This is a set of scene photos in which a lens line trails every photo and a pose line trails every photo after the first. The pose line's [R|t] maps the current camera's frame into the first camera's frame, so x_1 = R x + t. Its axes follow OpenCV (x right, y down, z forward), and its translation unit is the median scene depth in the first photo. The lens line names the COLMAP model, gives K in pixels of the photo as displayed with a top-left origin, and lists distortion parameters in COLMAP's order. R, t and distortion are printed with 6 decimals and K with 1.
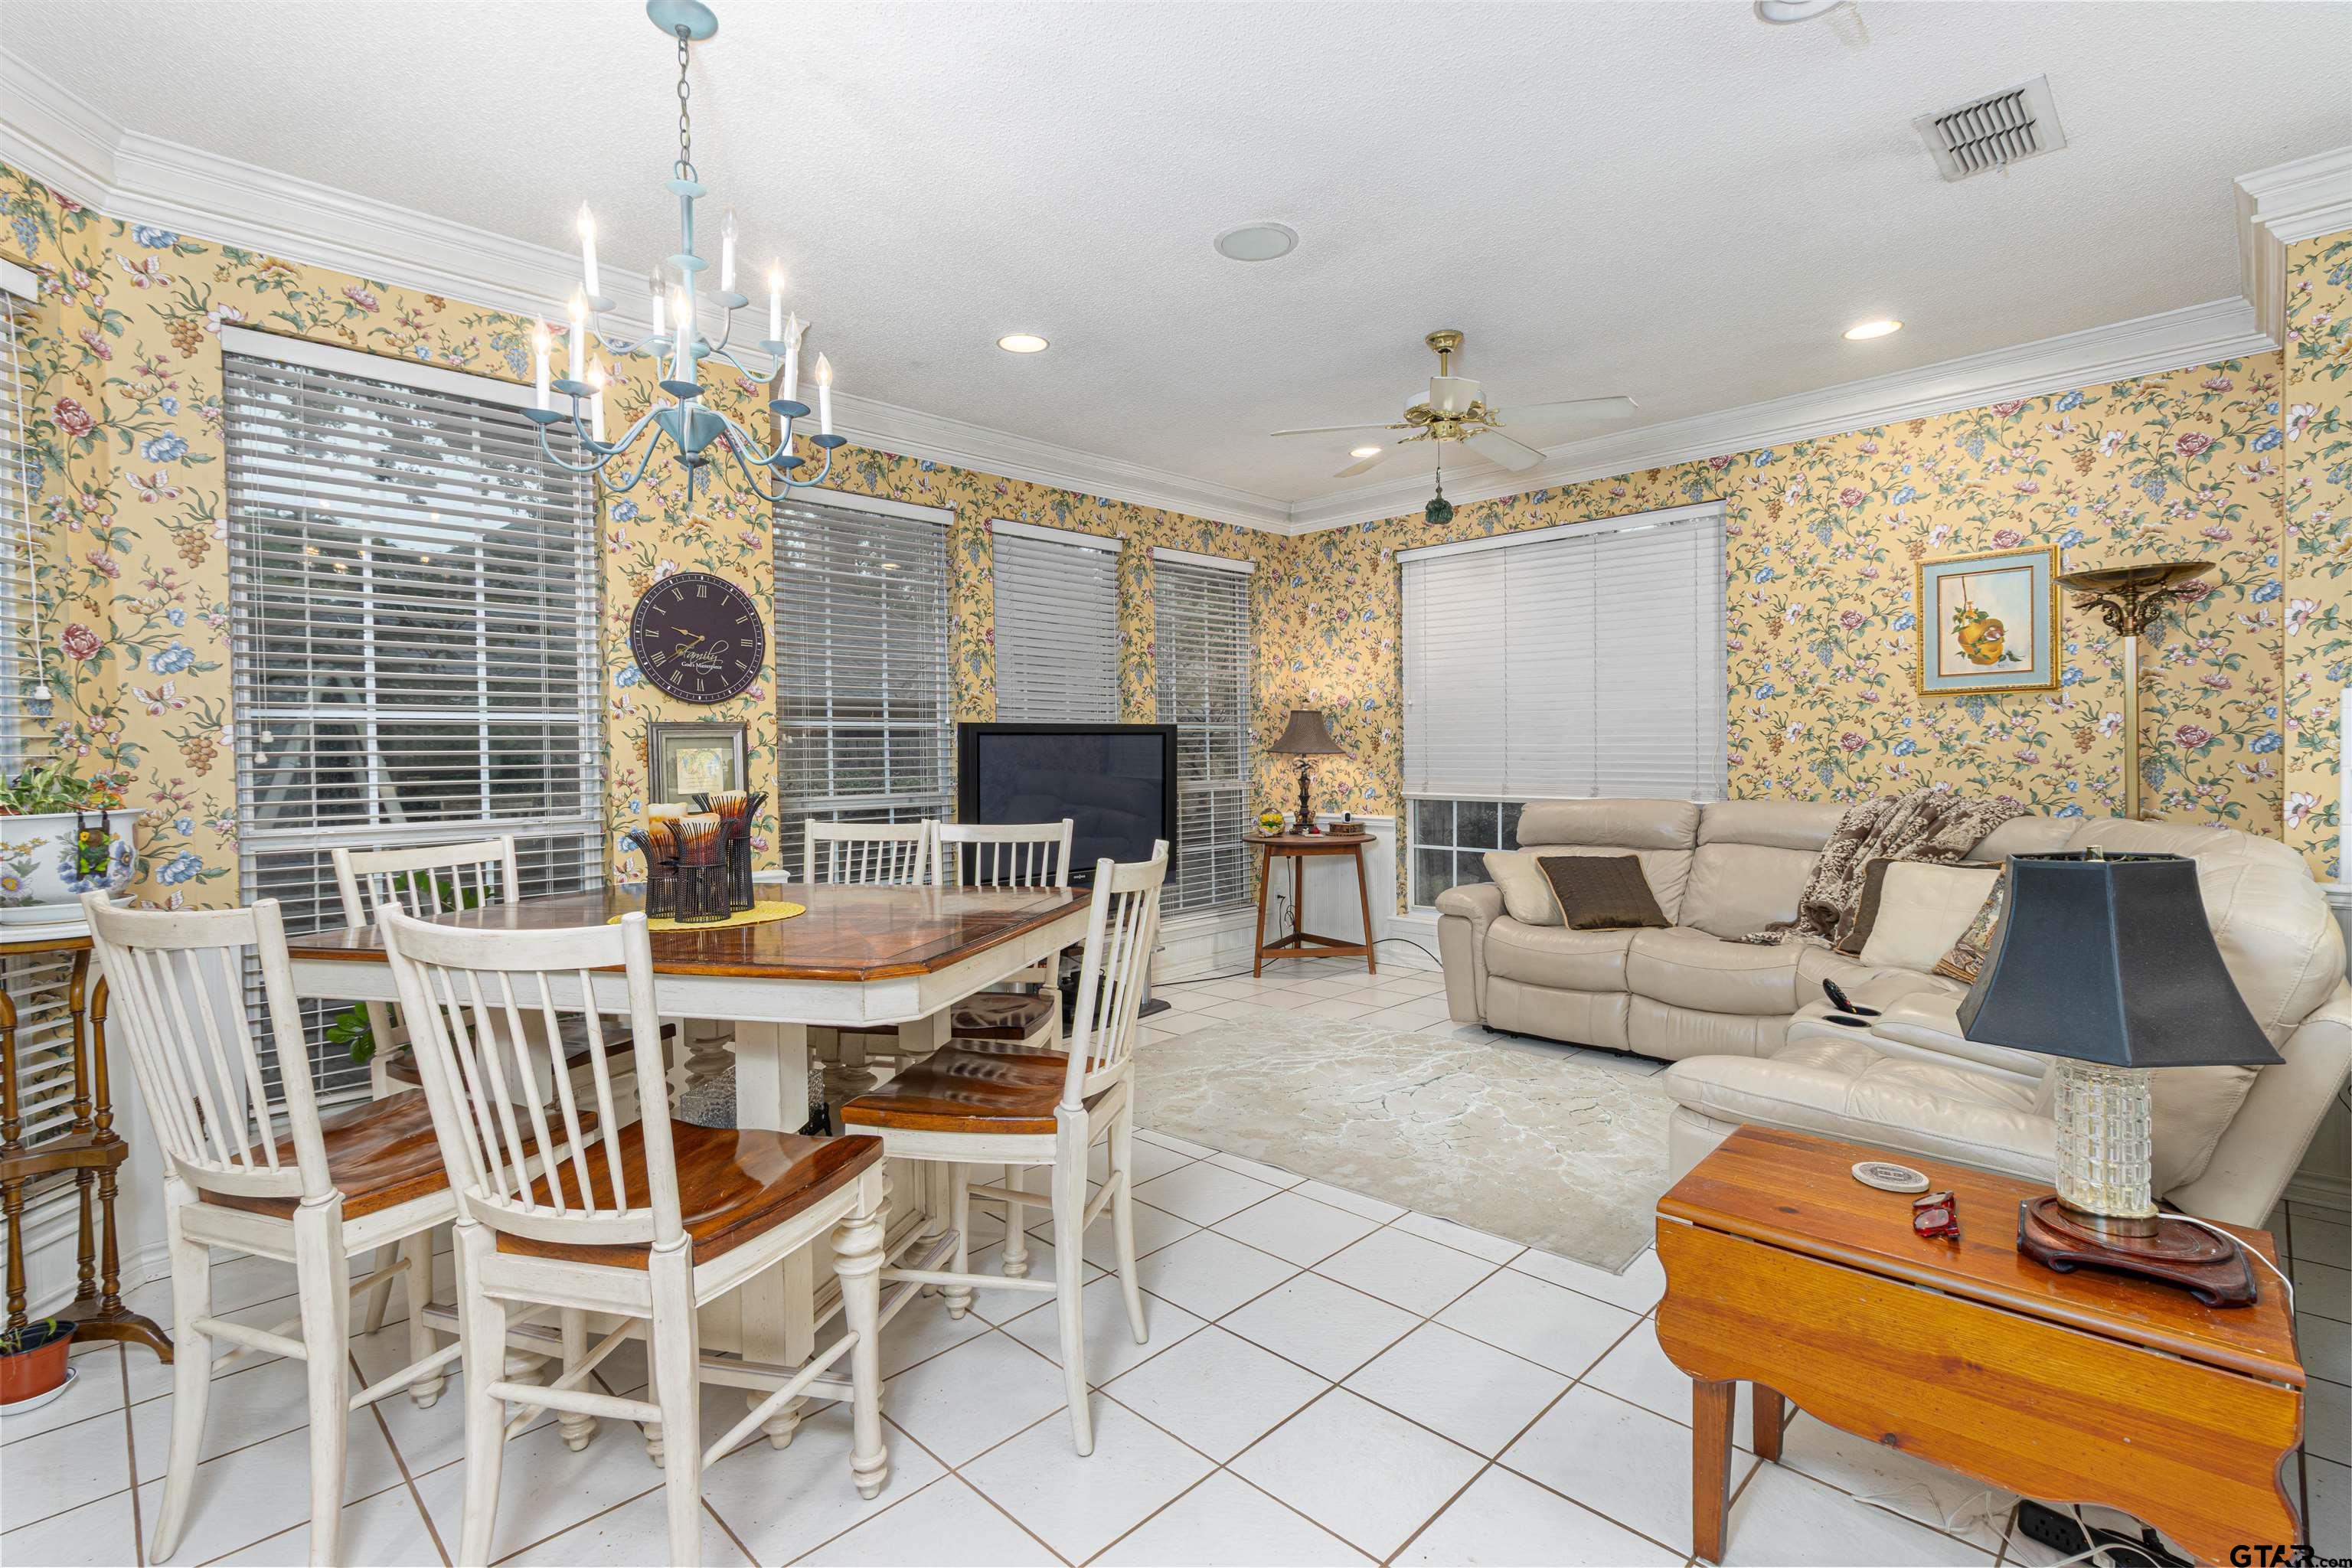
lens RADIAL K [[1091.8, 0, 1176.0], [0, 1091.8, 784.0], [0, 0, 1]] dist [-0.002437, 0.000437]
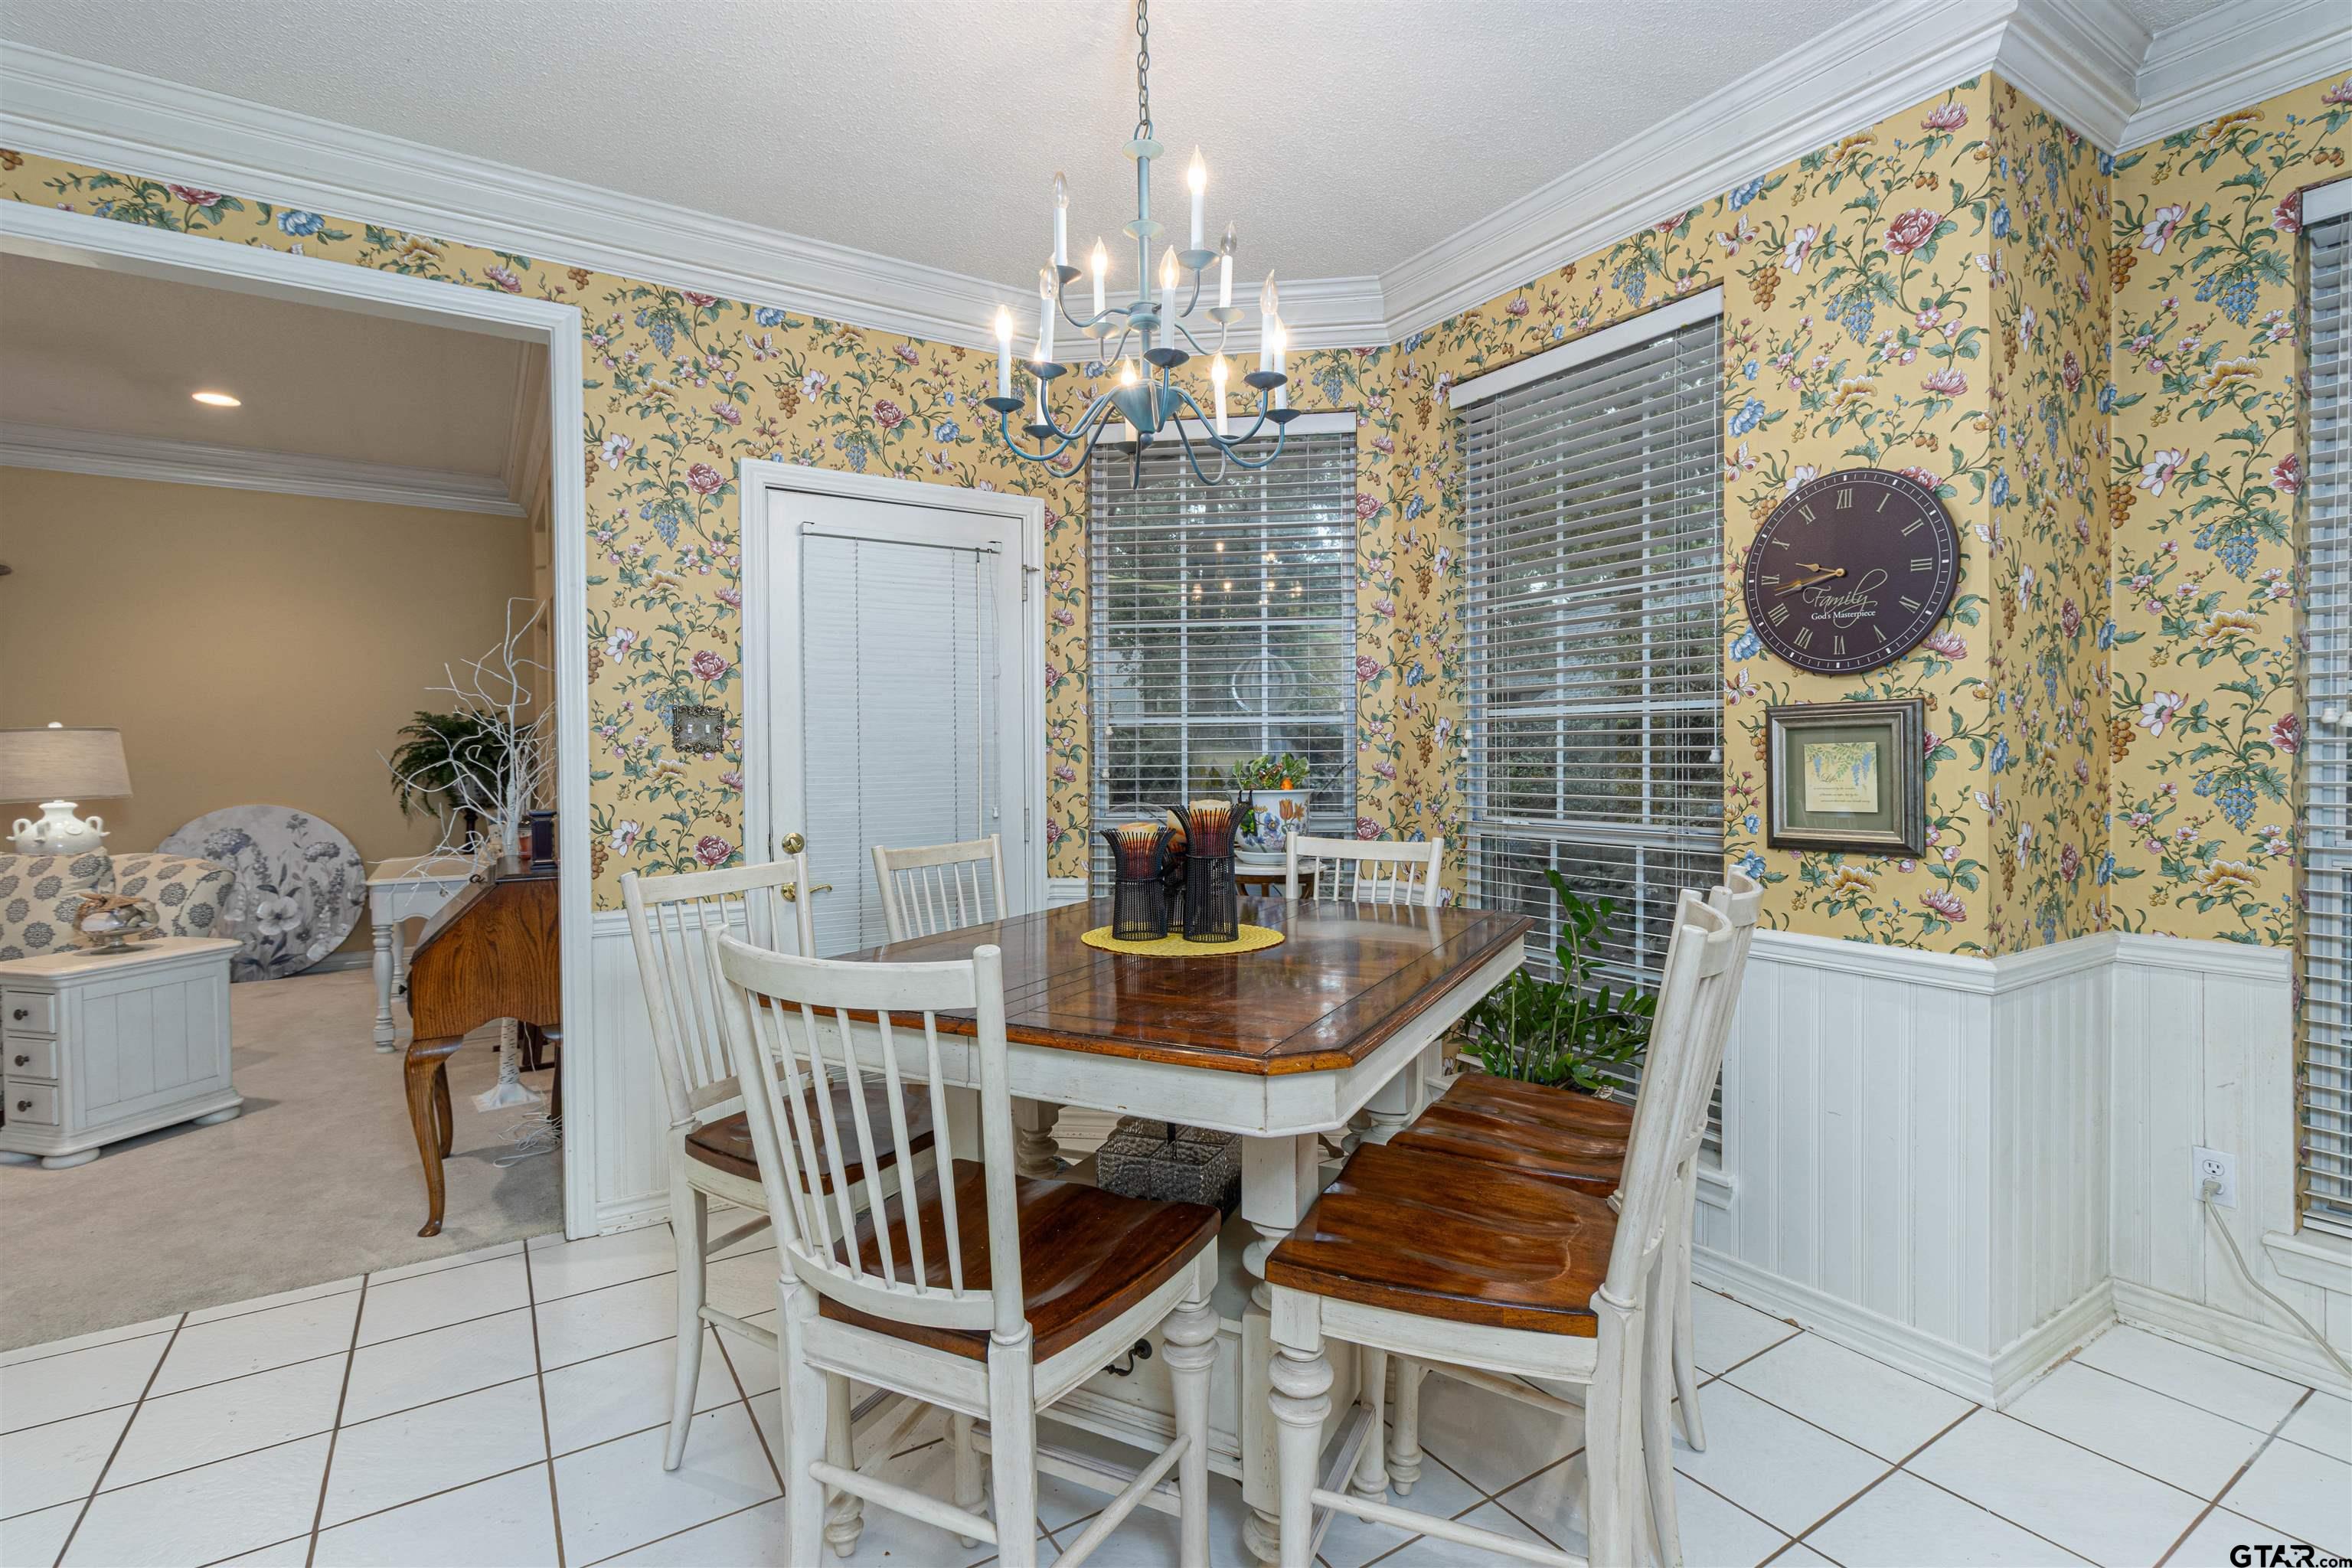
lens RADIAL K [[1091.8, 0, 1176.0], [0, 1091.8, 784.0], [0, 0, 1]] dist [-0.002437, 0.000437]
pose [[-0.223777, 0.040225, -0.973810, 0.204721], [-0.021076, 0.998715, 0.046097, -0.021485], [0.974412, 0.030840, -0.222642, 0.546638]]
